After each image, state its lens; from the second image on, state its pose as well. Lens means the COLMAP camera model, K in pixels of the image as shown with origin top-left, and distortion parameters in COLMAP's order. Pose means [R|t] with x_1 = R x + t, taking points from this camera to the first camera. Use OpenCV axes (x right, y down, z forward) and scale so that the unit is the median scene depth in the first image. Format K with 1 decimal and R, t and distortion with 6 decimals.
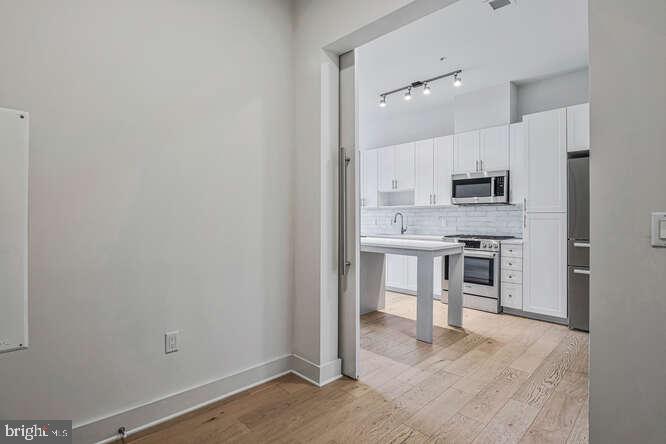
lens RADIAL K [[347.6, 0, 333.1], [0, 347.6, 221.1], [0, 0, 1]] dist [-0.023164, -0.001149]
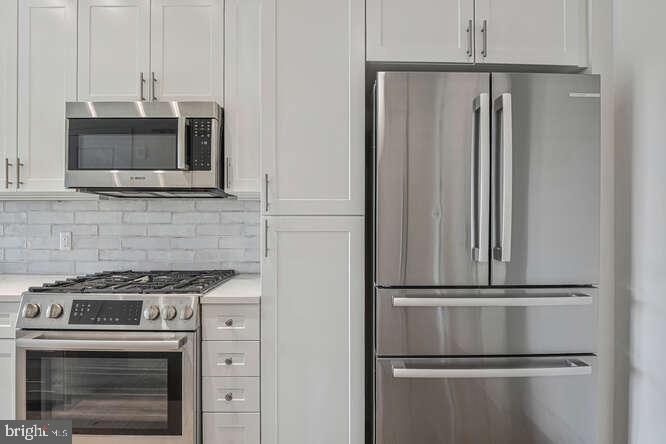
lens RADIAL K [[347.6, 0, 329.0], [0, 347.6, 224.4], [0, 0, 1]] dist [-0.023164, -0.001149]
pose [[0.705973, 0.005368, 0.708219, 0.312415], [0.004034, 0.999925, -0.011600, -0.008731], [-0.708227, 0.011046, 0.705898, 0.631005]]
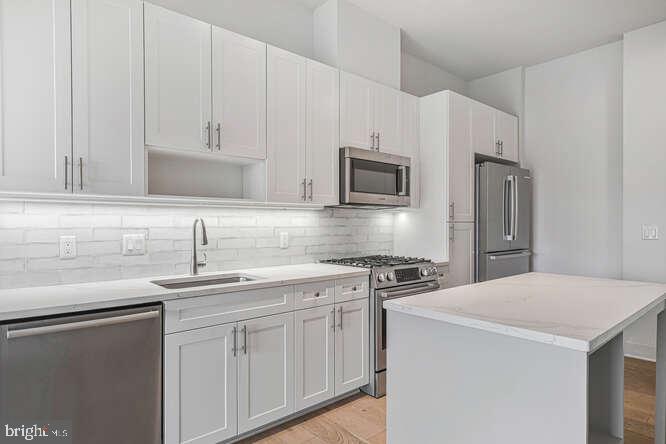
lens RADIAL K [[399.9, 0, 330.2], [0, 399.9, 226.2], [0, 0, 1]] dist [-0.001365, 0.000401]
pose [[0.042112, -0.003270, 0.999108, -0.286191], [0.013790, 0.999901, 0.002691, -0.017984], [-0.999018, 0.013664, 0.042153, 1.101749]]
